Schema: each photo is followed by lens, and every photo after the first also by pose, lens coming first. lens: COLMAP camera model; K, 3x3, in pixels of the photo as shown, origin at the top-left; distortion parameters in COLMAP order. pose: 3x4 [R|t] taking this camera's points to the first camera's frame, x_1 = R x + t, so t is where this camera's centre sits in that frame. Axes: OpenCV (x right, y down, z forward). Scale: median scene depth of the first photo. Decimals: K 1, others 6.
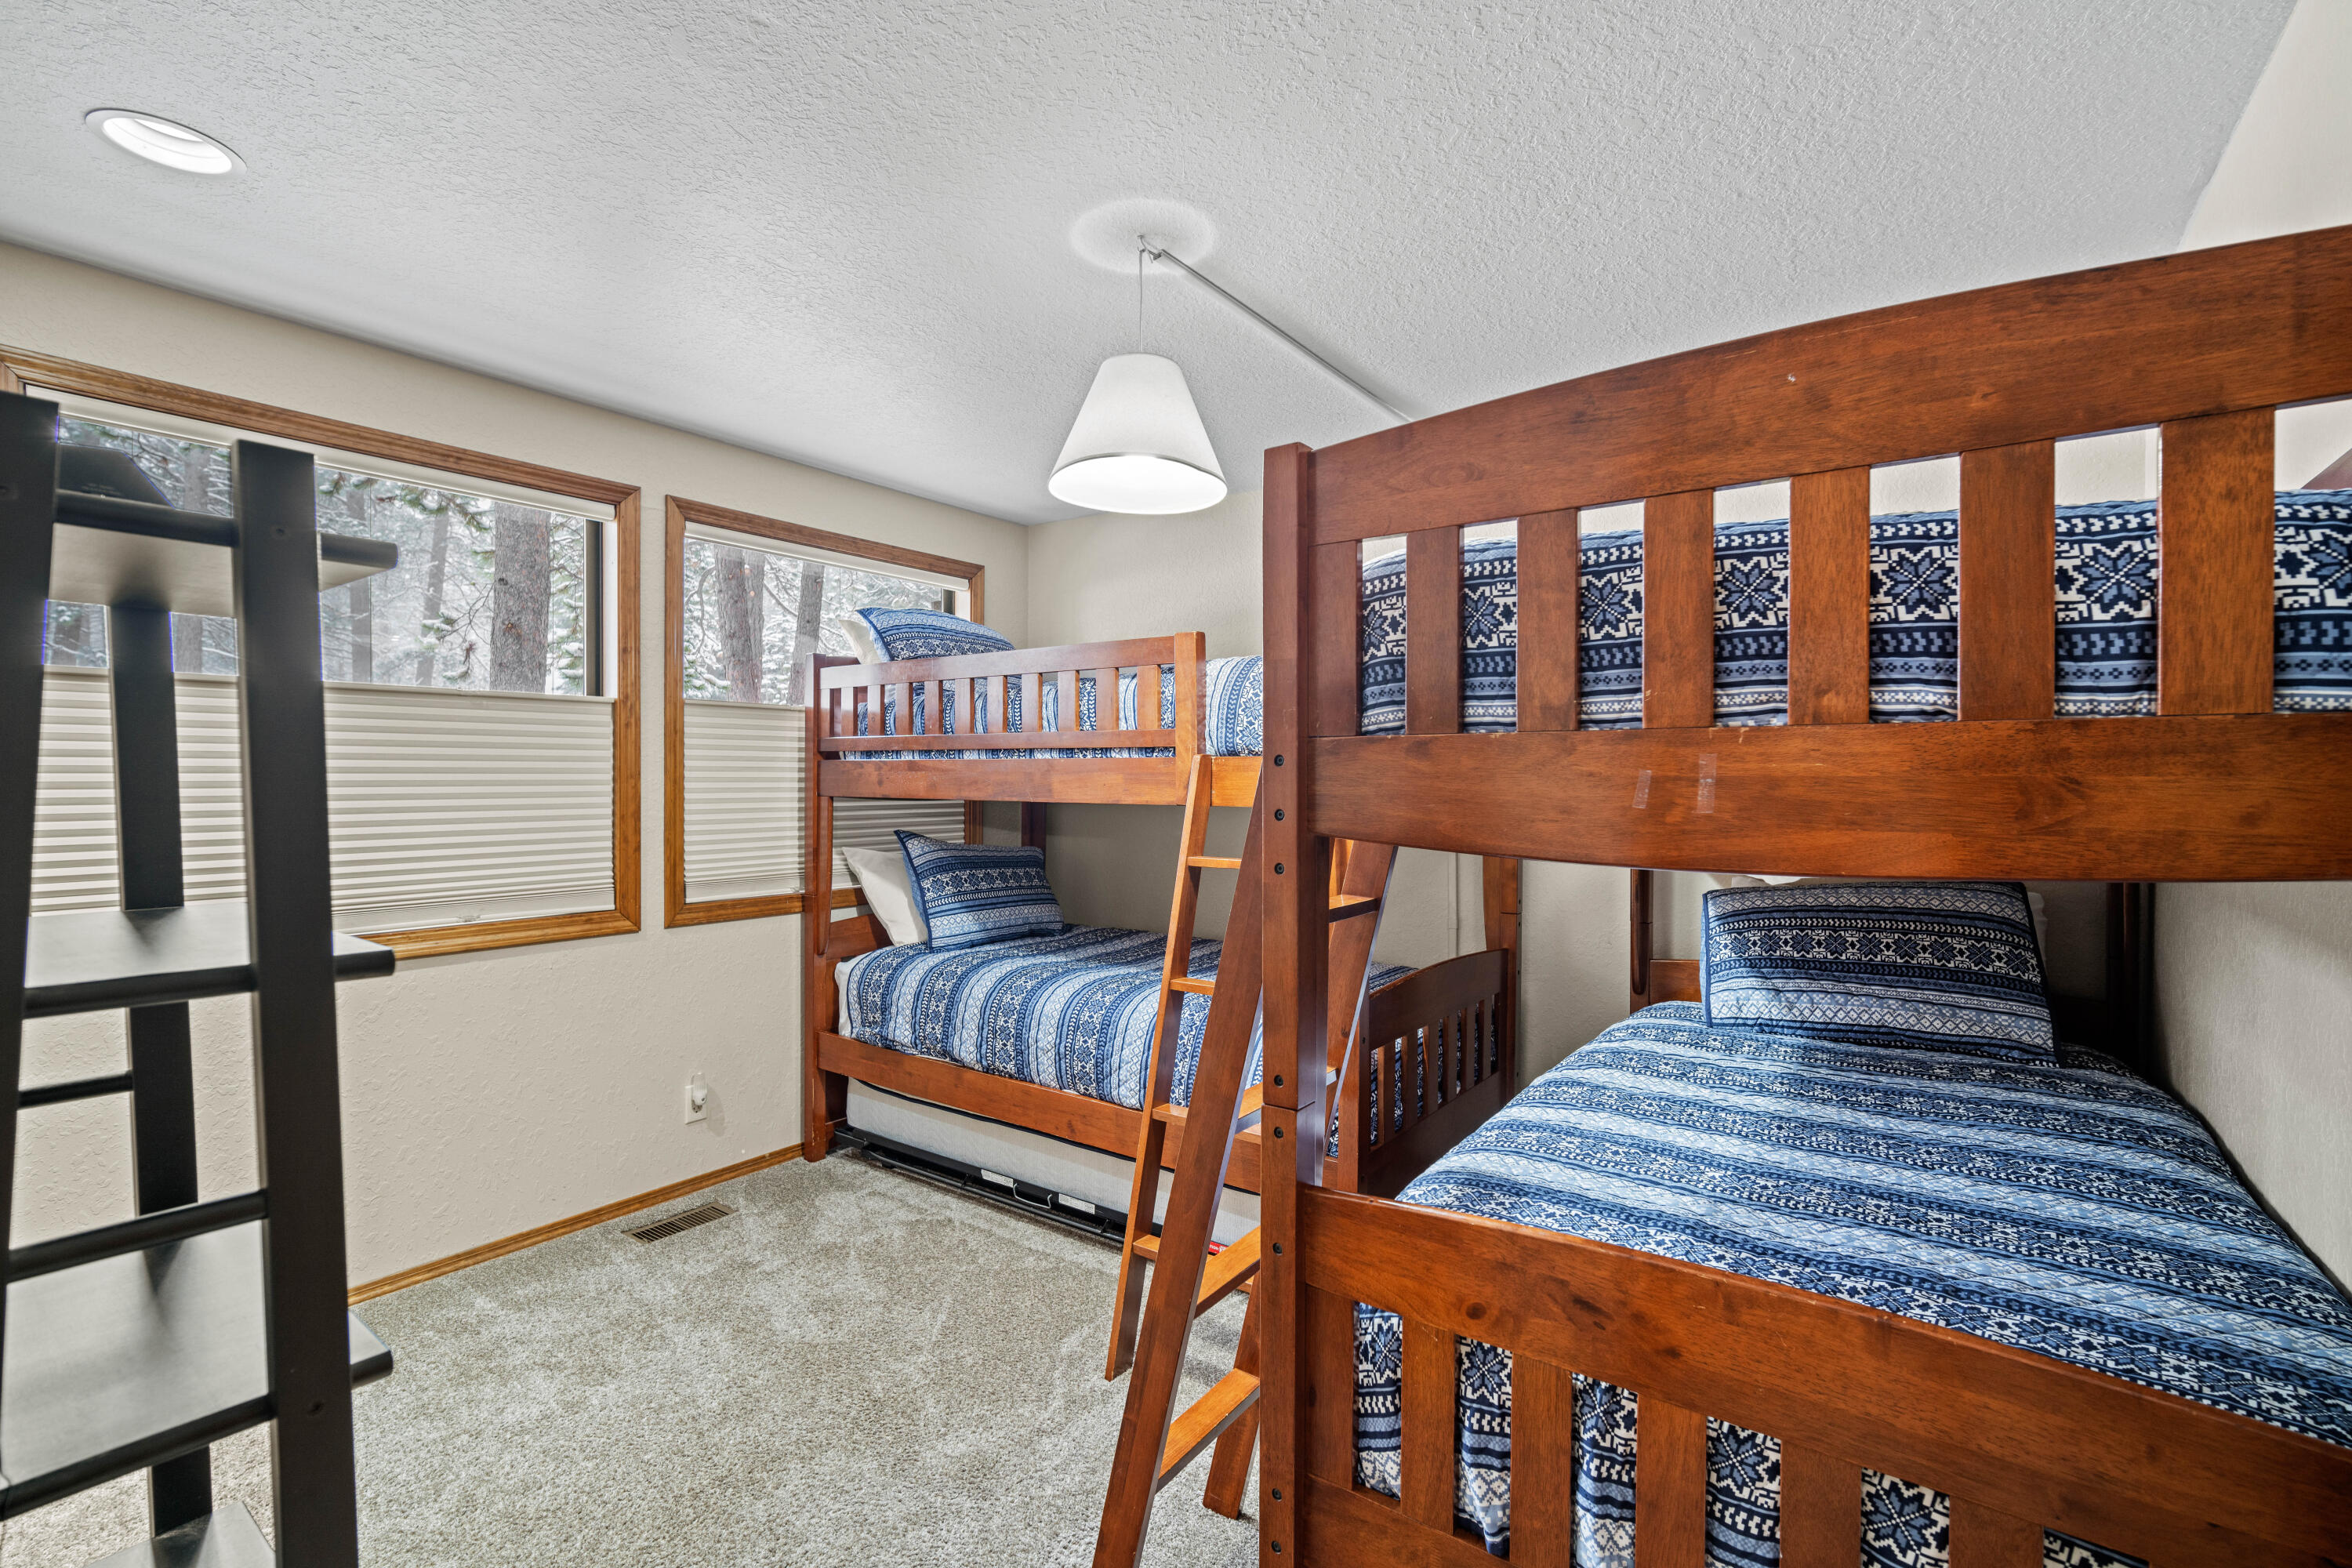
lens RADIAL K [[1016.5, 0, 1163.0], [0, 1016.5, 774.3], [0, 0, 1]] dist [-0.031299, 0.007161]
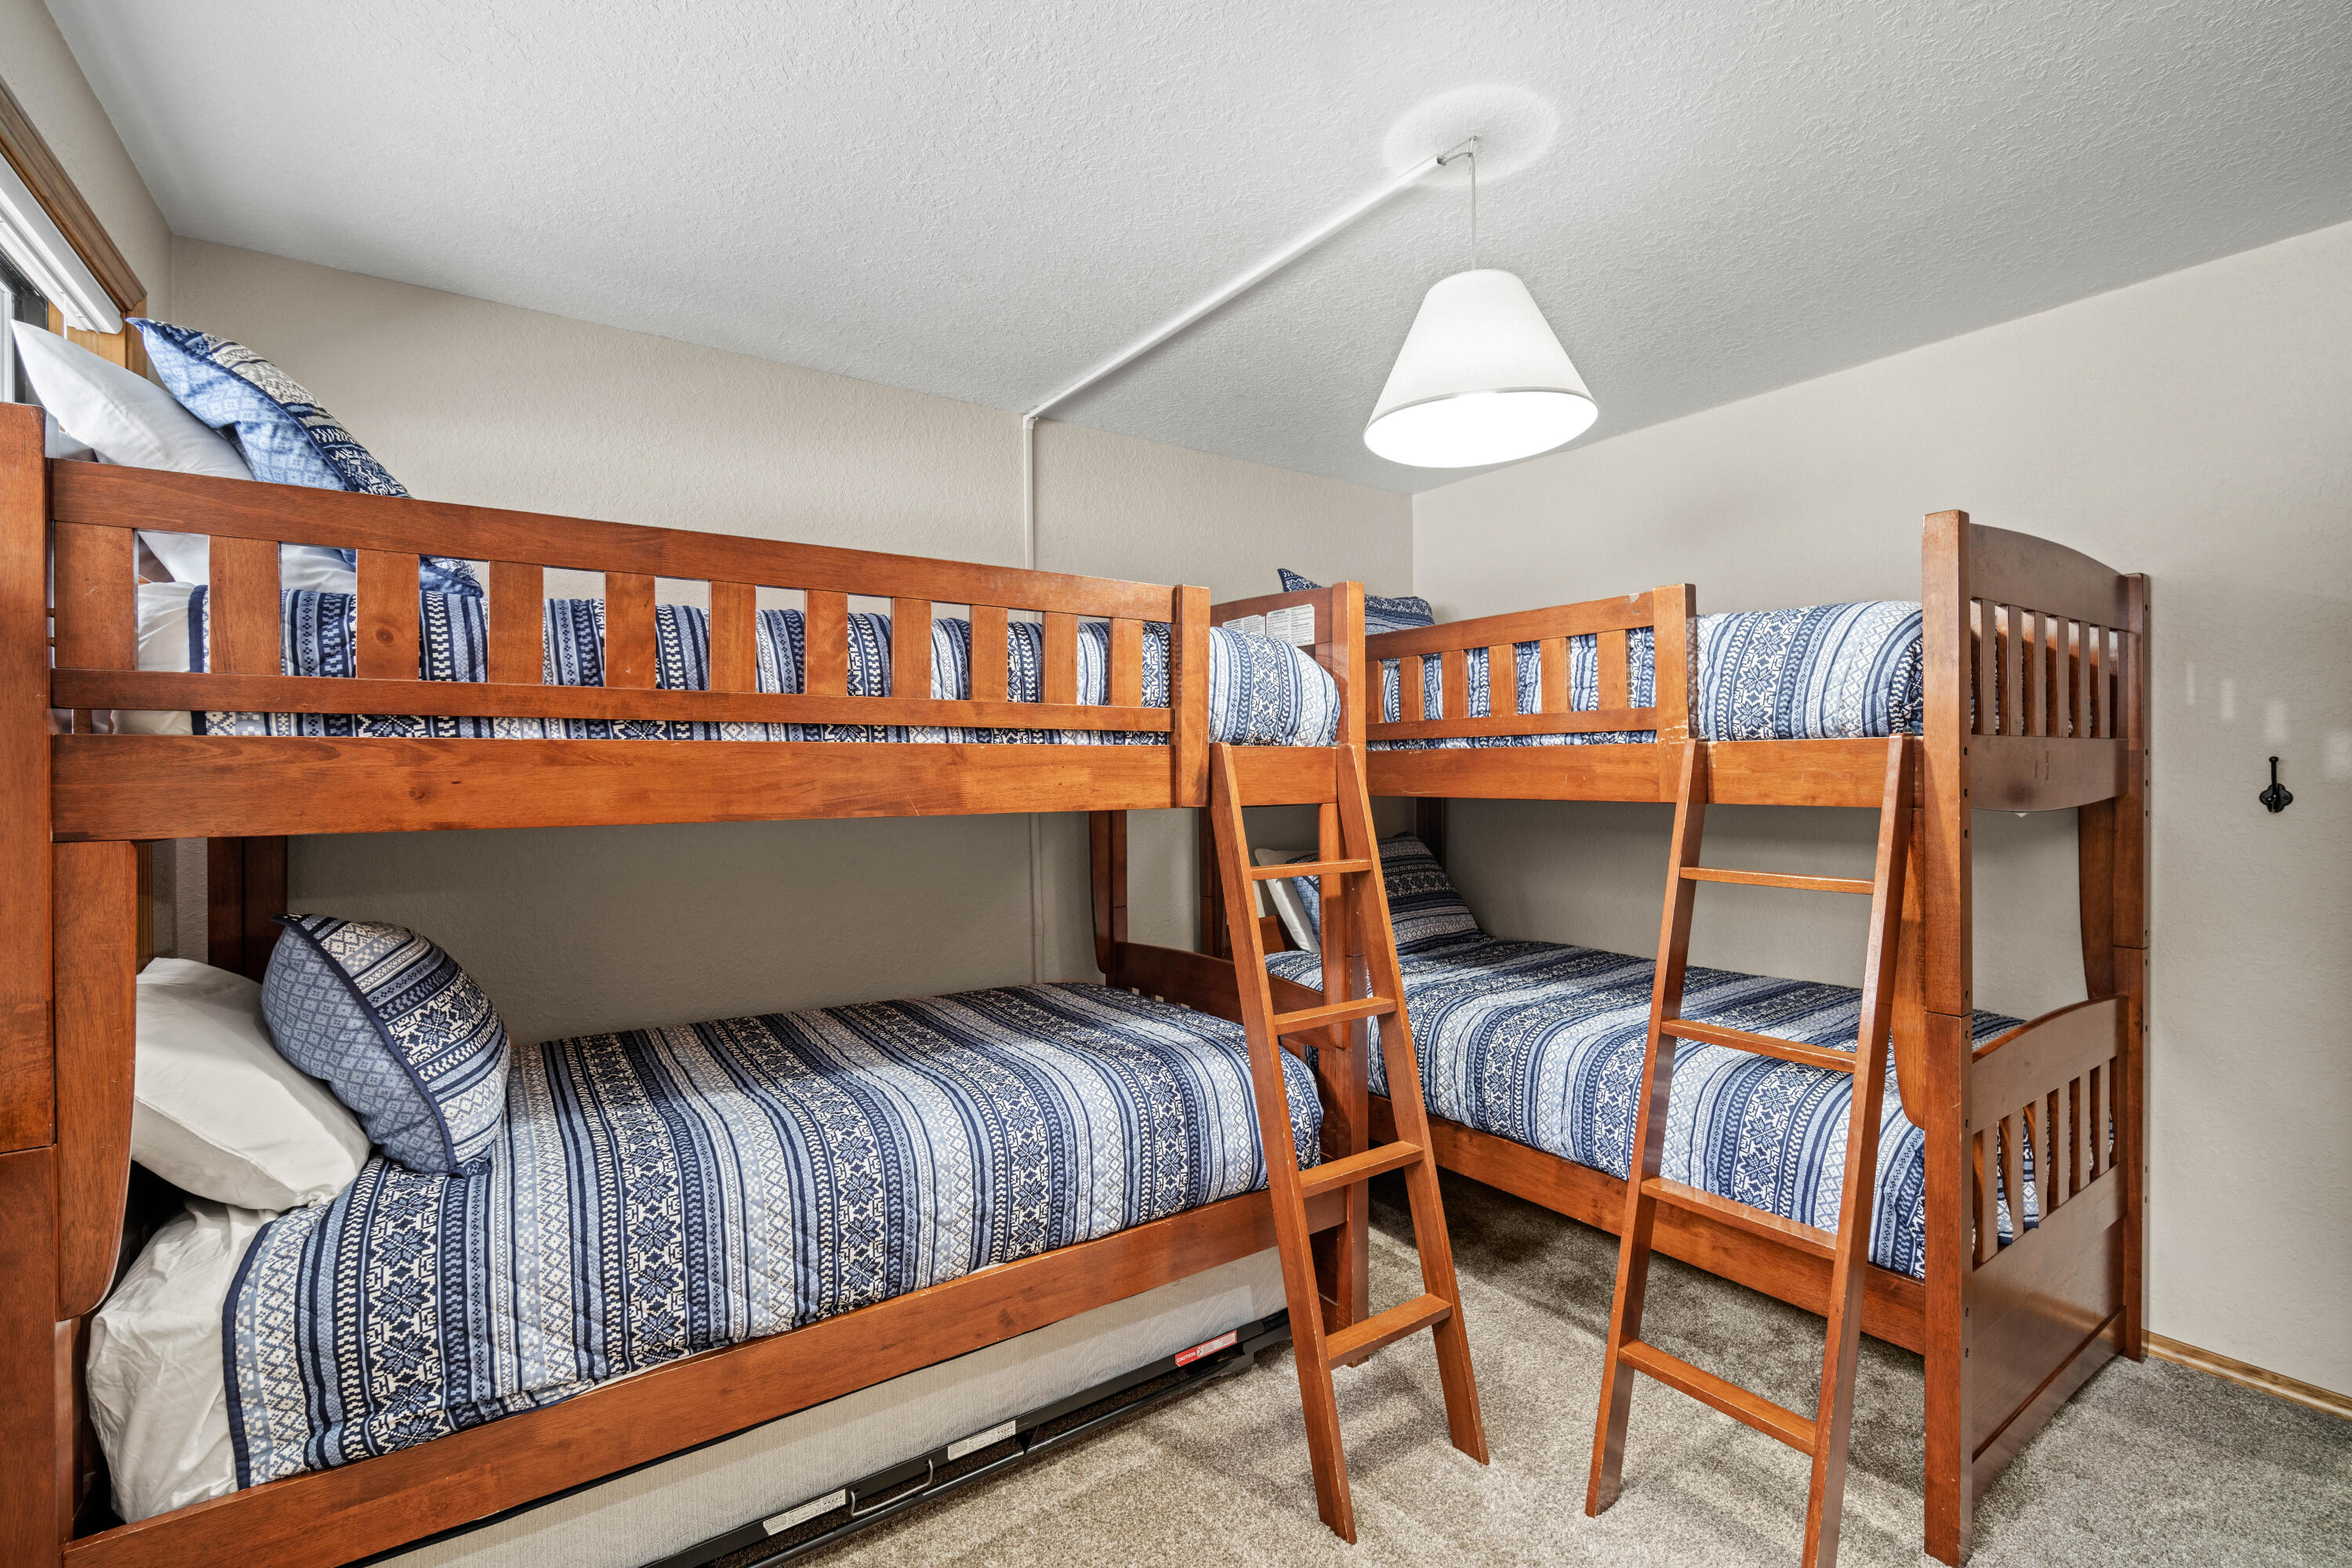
lens RADIAL K [[1016.5, 0, 1163.0], [0, 1016.5, 774.3], [0, 0, 1]] dist [-0.031299, 0.007161]
pose [[0.330016, -0.001981, 0.943973, -0.618941], [0.012986, 0.999913, -0.002442, 0.006171], [-0.943886, 0.013064, 0.330013, 0.647755]]
